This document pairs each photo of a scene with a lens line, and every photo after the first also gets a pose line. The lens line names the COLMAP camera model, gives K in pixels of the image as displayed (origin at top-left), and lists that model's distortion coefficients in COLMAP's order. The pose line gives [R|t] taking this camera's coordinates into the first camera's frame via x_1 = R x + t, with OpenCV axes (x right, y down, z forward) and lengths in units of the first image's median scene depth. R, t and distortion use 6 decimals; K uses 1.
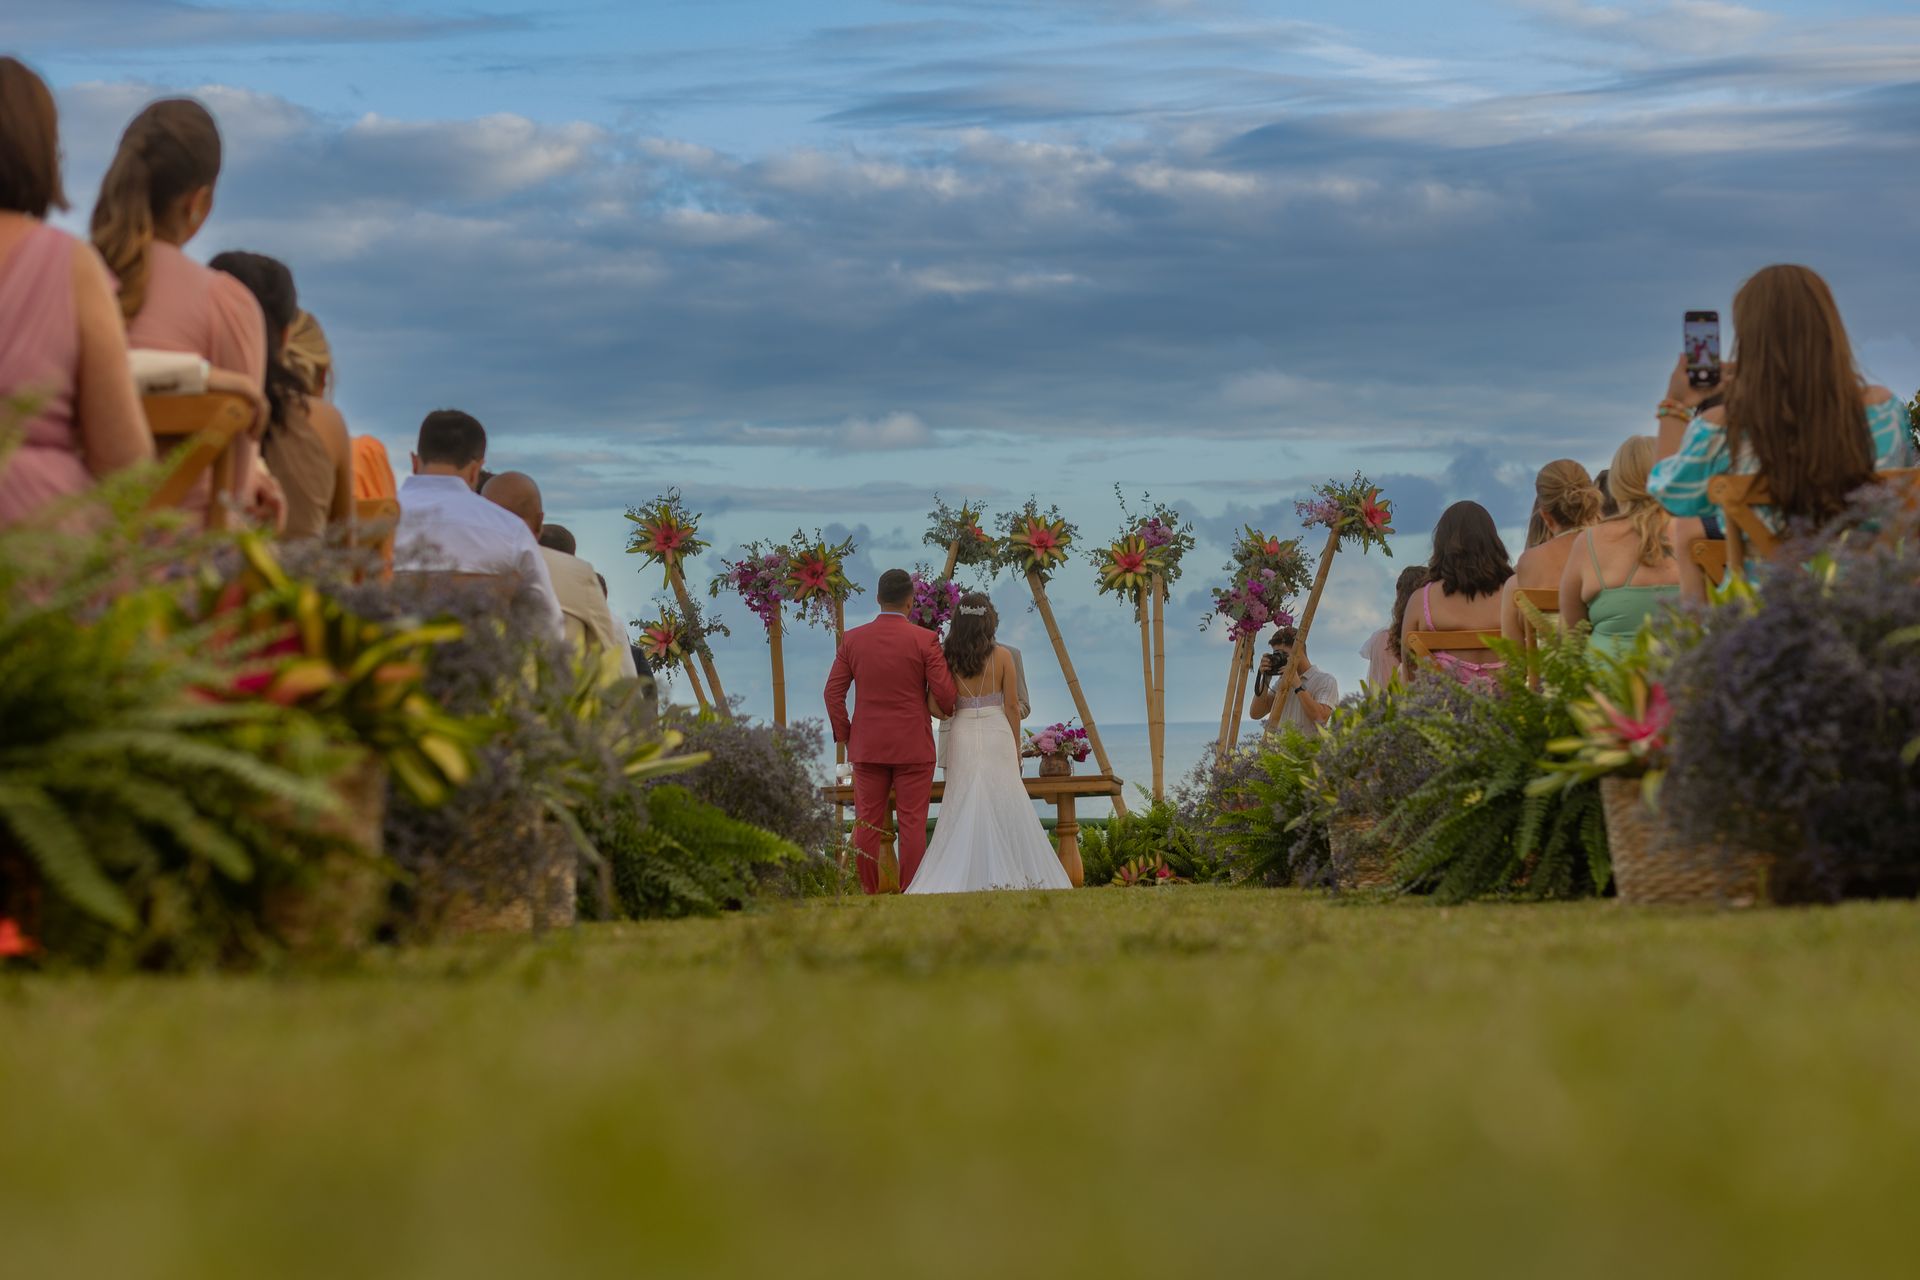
lens RADIAL K [[4663.8, 0, 960.0], [0, 4663.8, 640.0], [0, 0, 1]] dist [0.059879, 0.628060]
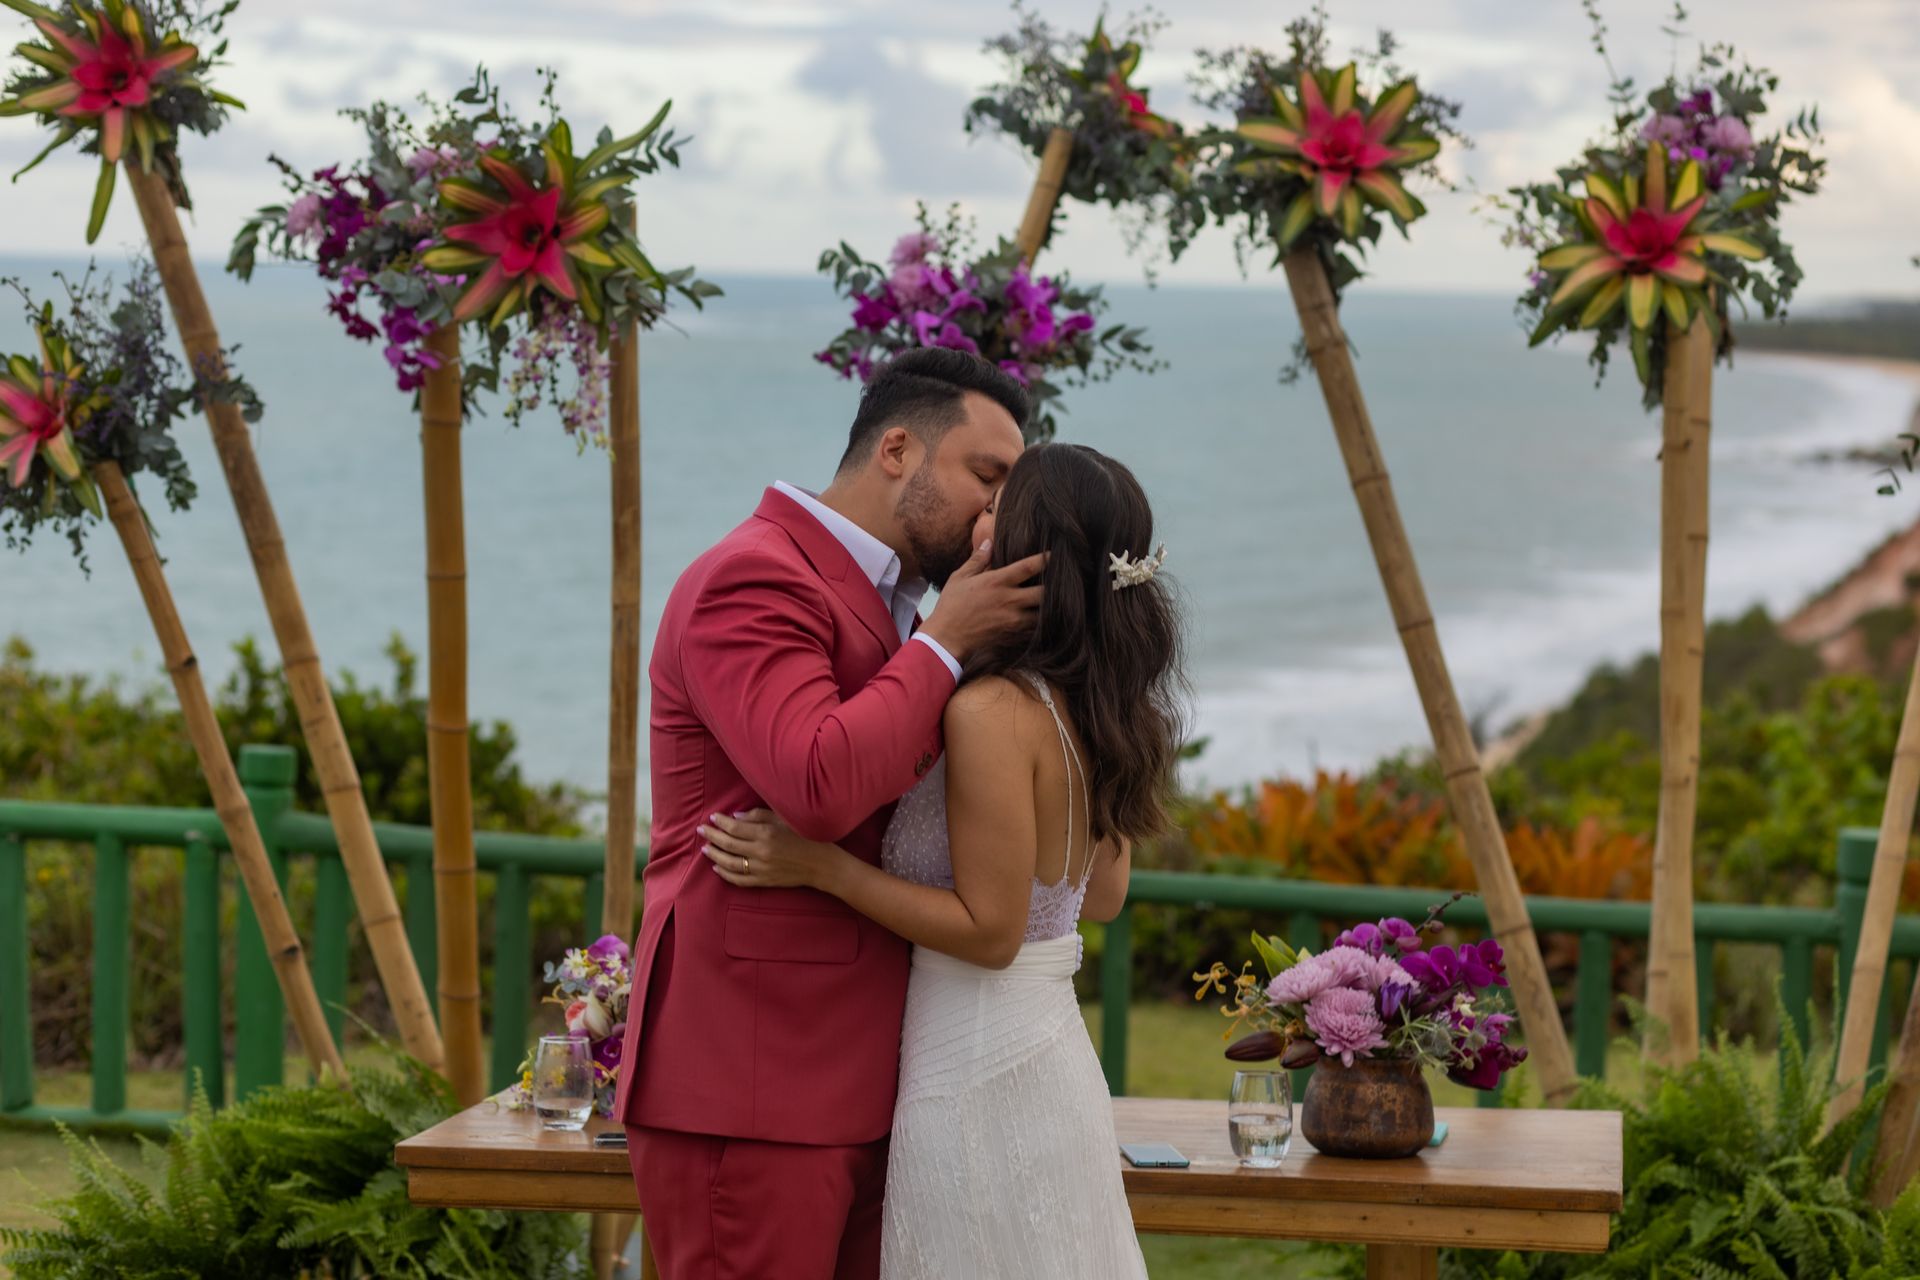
lens RADIAL K [[4663.8, 0, 960.0], [0, 4663.8, 640.0], [0, 0, 1]] dist [0.059879, 0.628060]
pose [[0.997563, 0.055311, -0.042526, 0.007678], [-0.050834, 0.993690, 0.099979, -0.018608], [0.047787, -0.097574, 0.994080, 0.698239]]
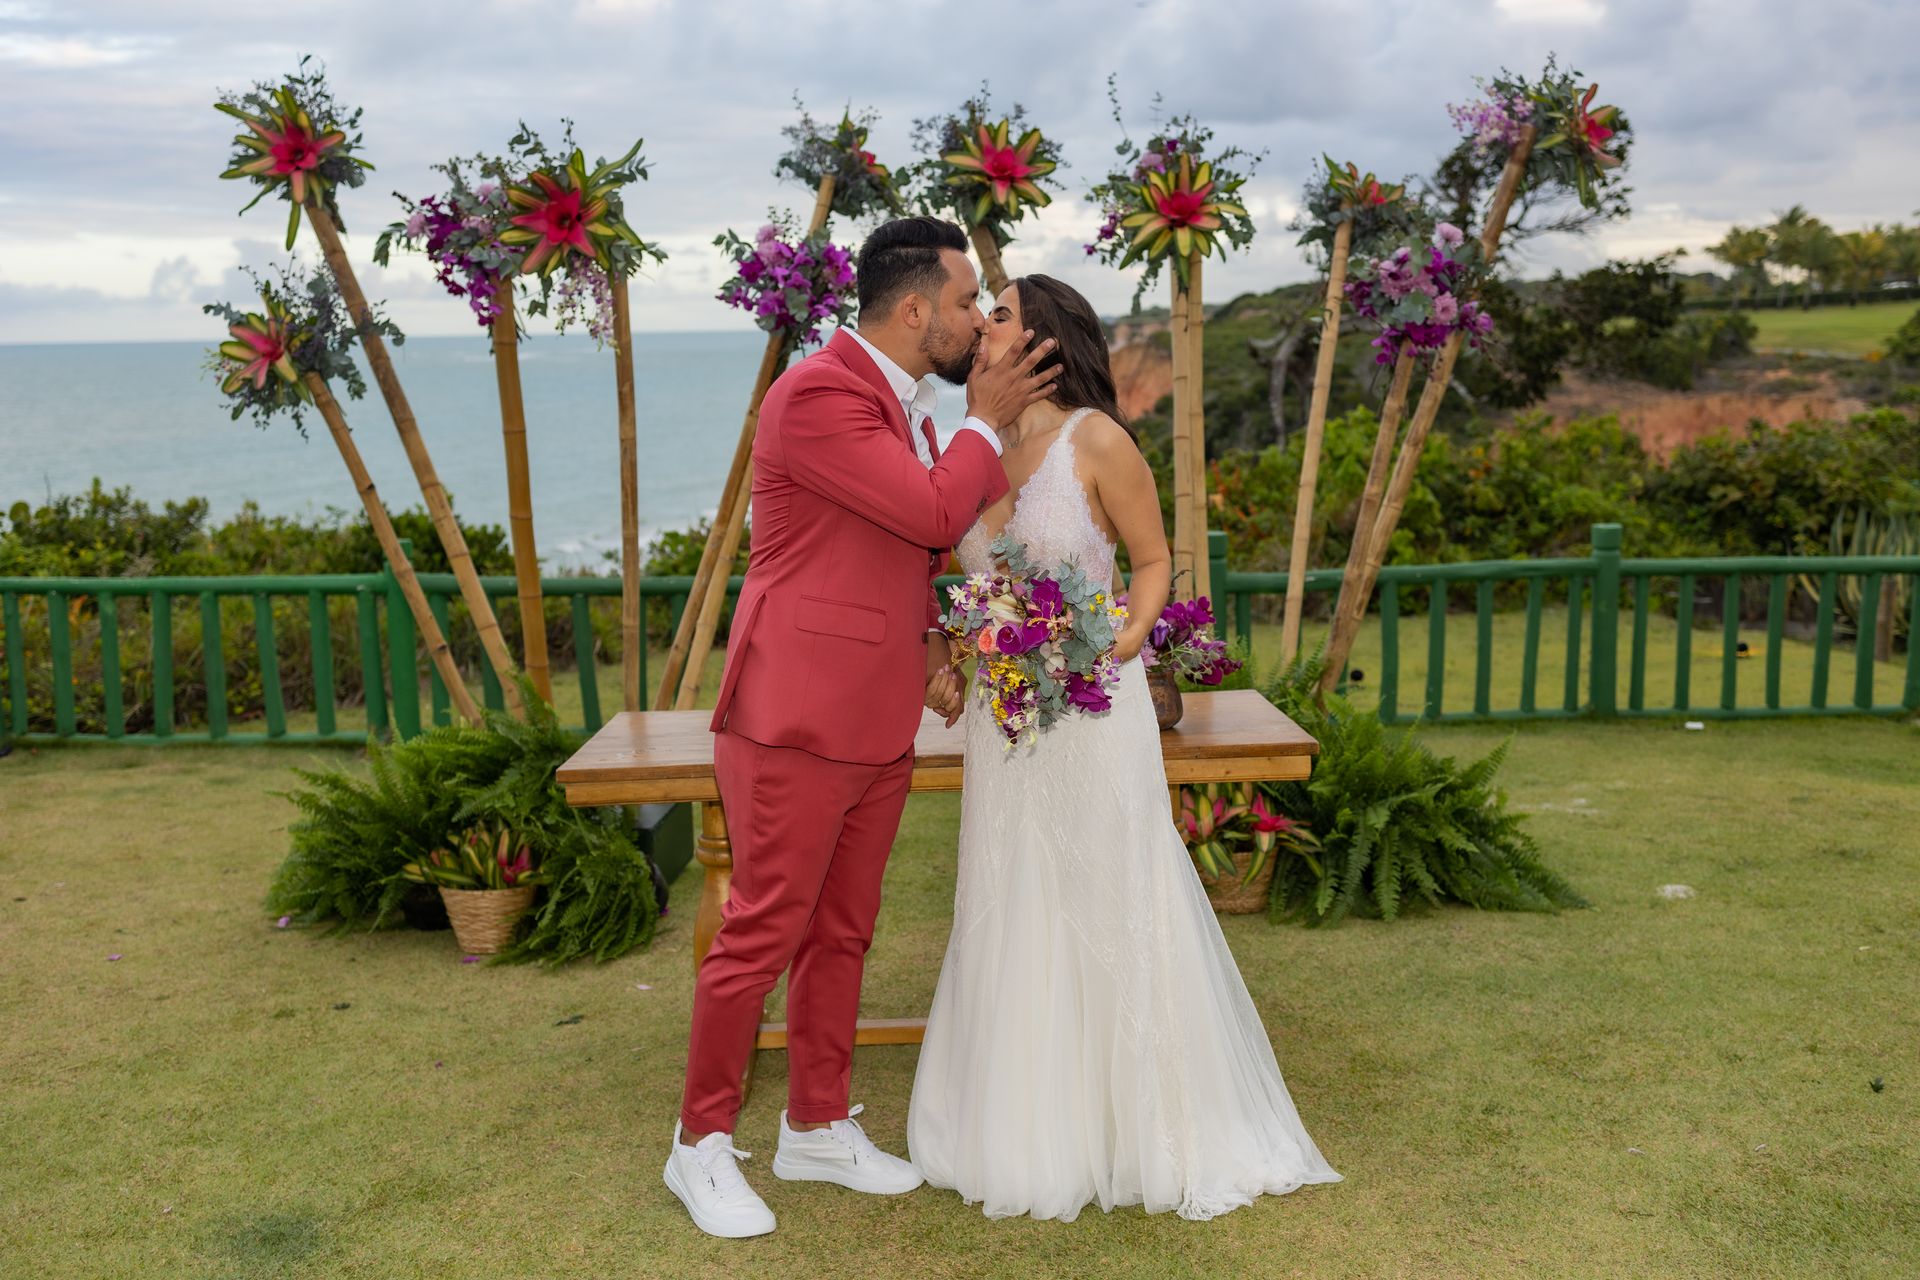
lens RADIAL K [[1943.3, 0, 982.8], [0, 1943.3, 635.4], [0, 0, 1]] dist [0.005407, -0.001212]
pose [[0.992341, -0.011225, 0.123020, -0.013122], [-0.010575, 0.984489, 0.175128, -0.007284], [-0.123077, -0.175087, 0.976830, 0.769736]]
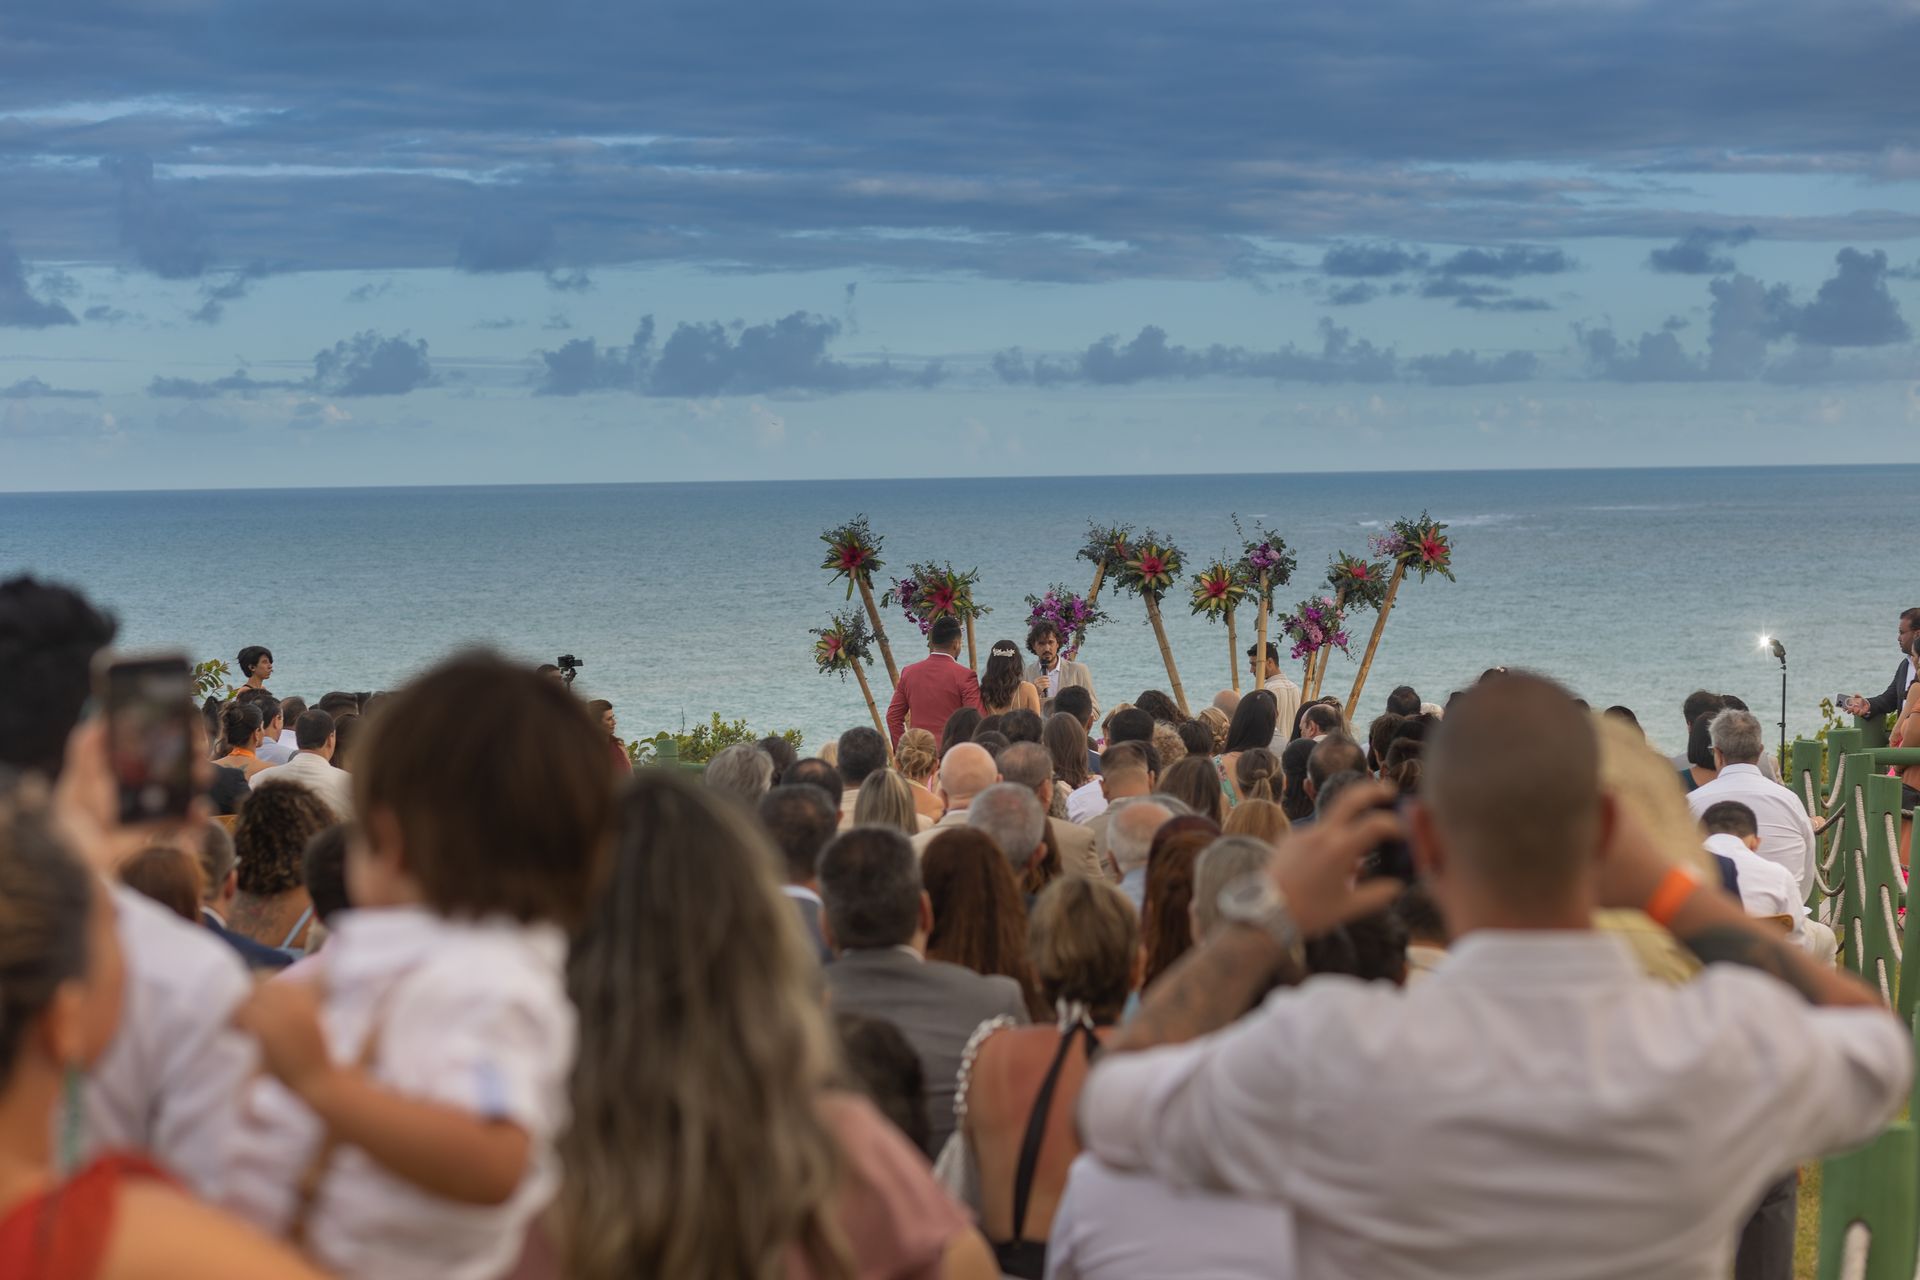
lens RADIAL K [[4663.8, 0, 960.0], [0, 4663.8, 640.0], [0, 0, 1]] dist [0.059879, 0.628060]
pose [[0.976354, 0.021101, -0.215146, 0.226413], [-0.007804, 0.998016, 0.062470, -0.076582], [0.216037, -0.059314, 0.974582, -0.174676]]
